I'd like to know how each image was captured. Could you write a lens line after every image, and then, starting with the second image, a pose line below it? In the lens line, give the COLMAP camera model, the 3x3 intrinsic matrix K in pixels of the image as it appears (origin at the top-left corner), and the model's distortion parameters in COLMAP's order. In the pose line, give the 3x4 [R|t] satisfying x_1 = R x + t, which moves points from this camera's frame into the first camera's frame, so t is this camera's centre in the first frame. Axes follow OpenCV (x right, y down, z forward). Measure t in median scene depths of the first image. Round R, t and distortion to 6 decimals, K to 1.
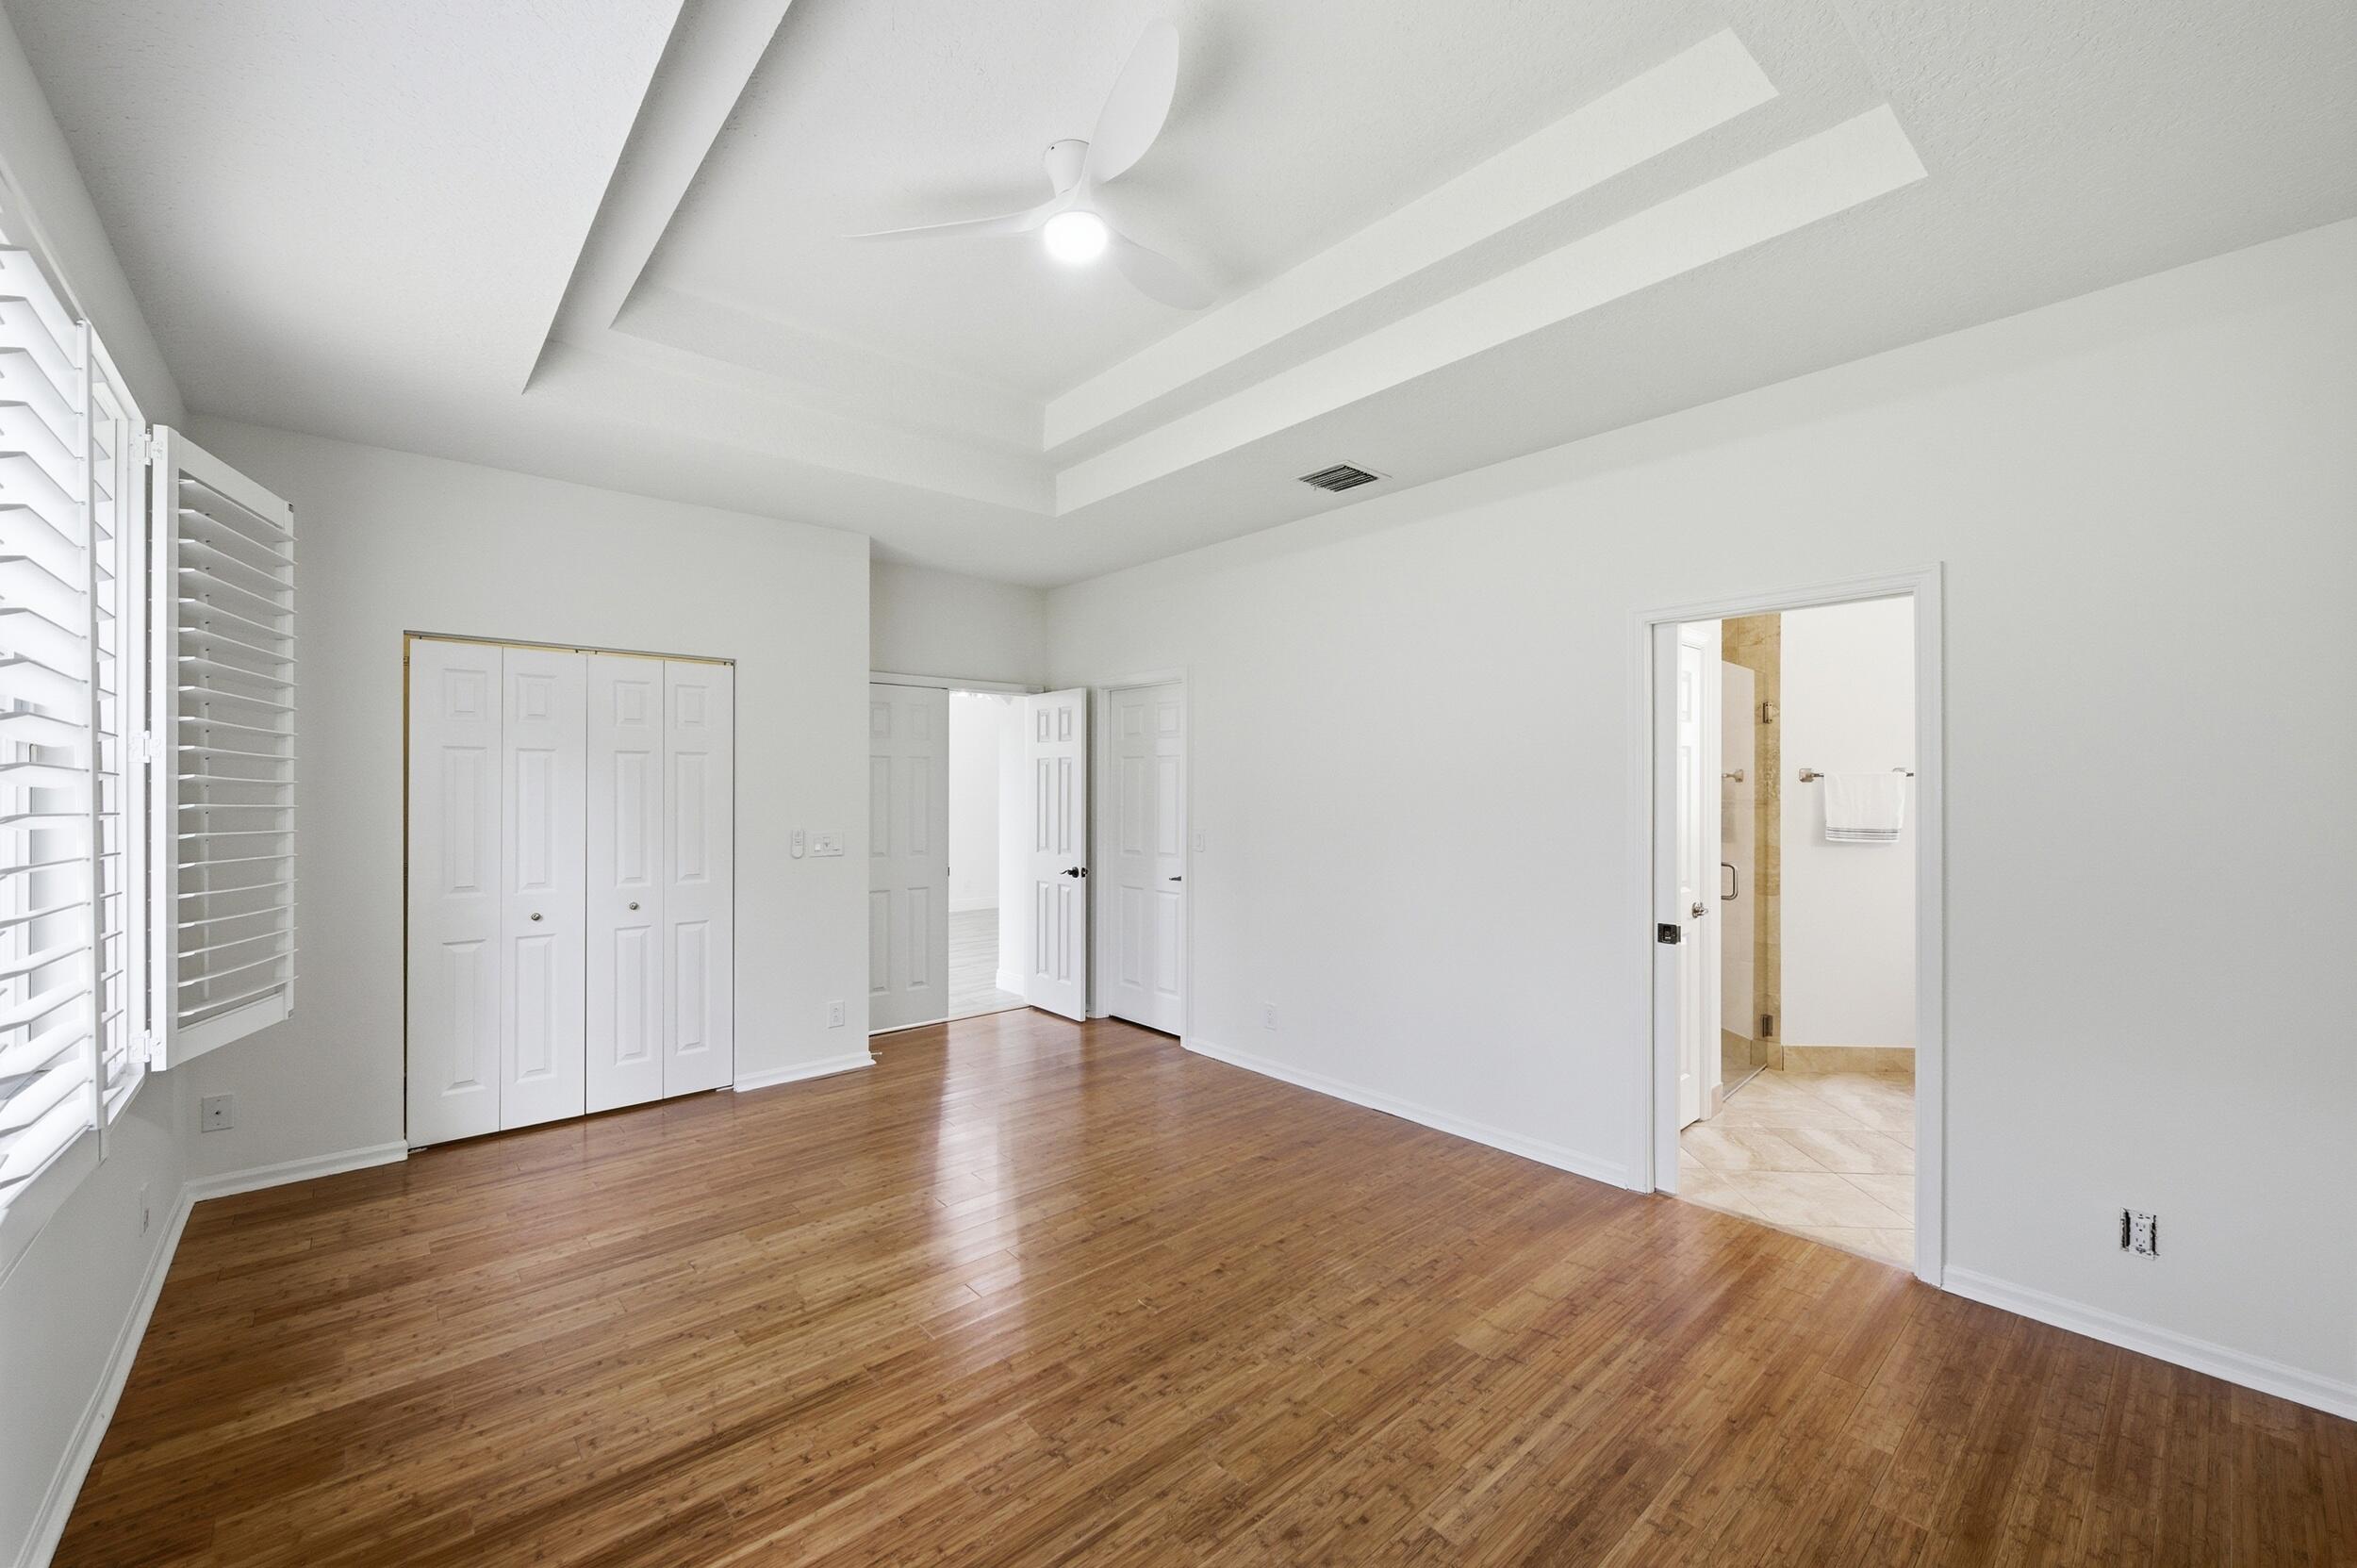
lens RADIAL K [[938.6, 0, 1182.5], [0, 938.6, 785.5], [0, 0, 1]] dist [-0.003838, 0.000348]
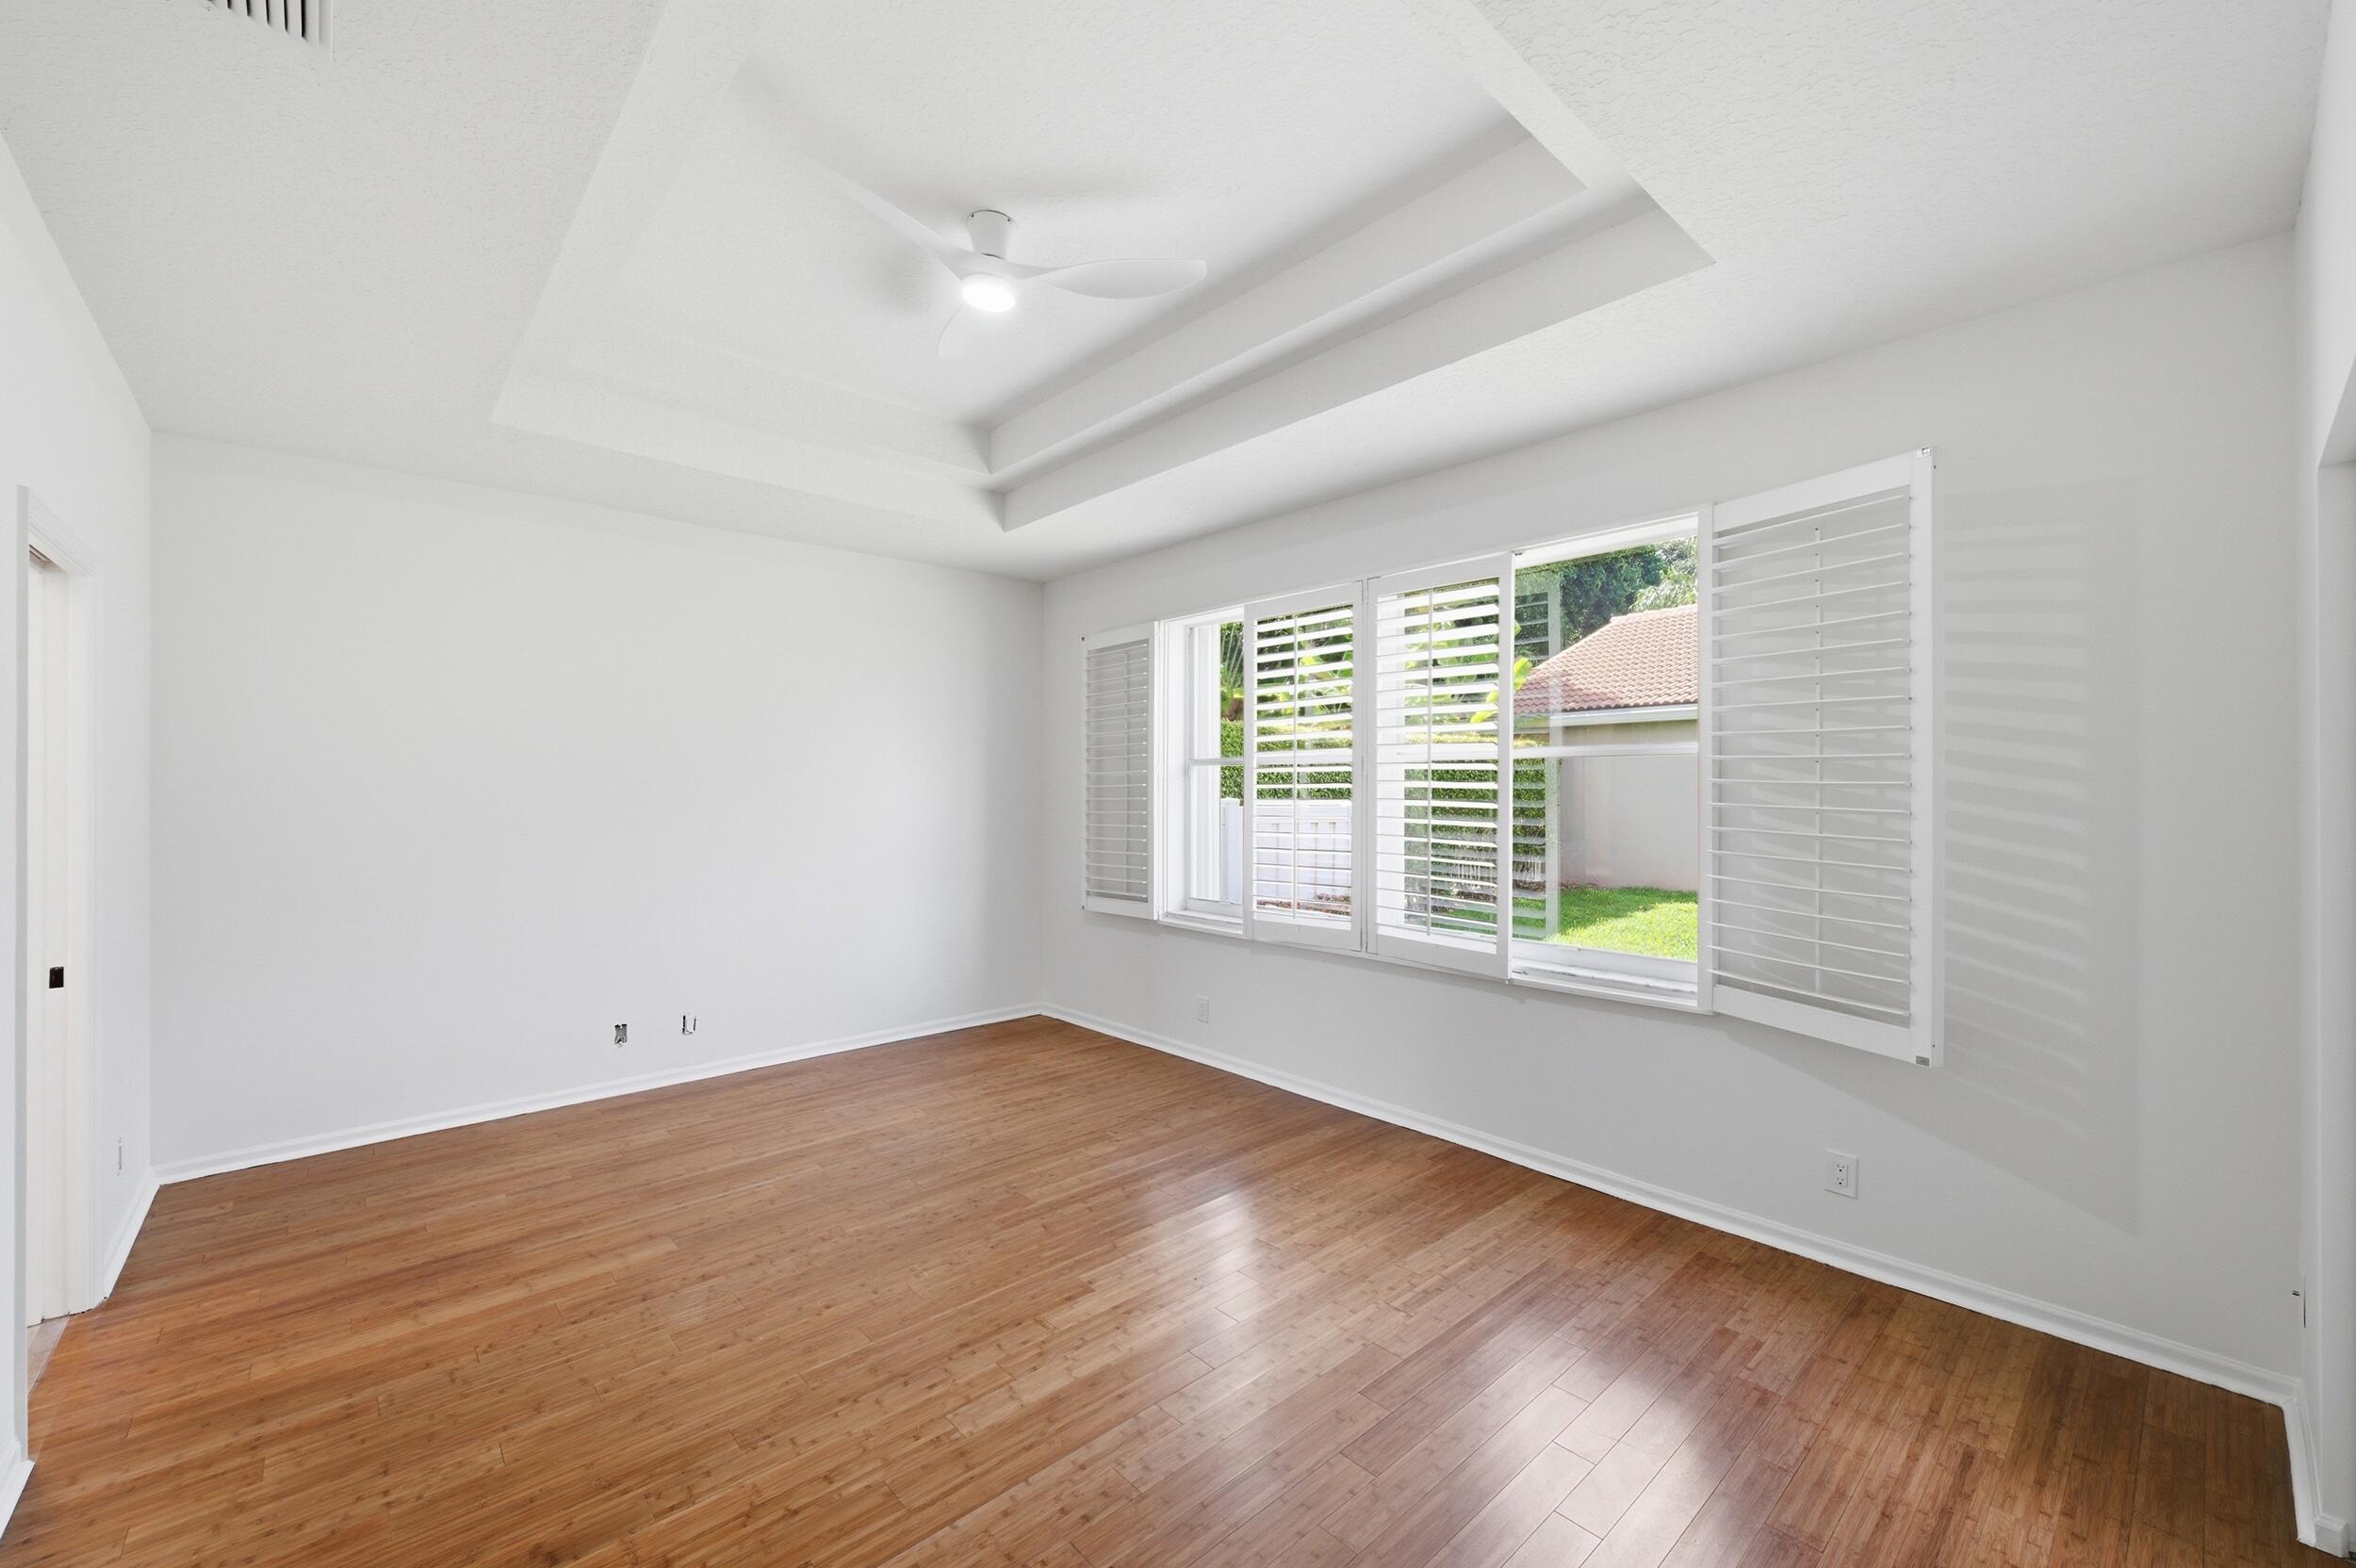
lens RADIAL K [[938.1, 0, 1174.5], [0, 938.1, 784.2], [0, 0, 1]] dist [-0.003838, 0.000348]
pose [[-0.999997, 0.000902, -0.002287, -0.337847], [0.000909, 0.999995, -0.003151, 0.001280], [0.002284, -0.003153, -0.999992, 2.148123]]
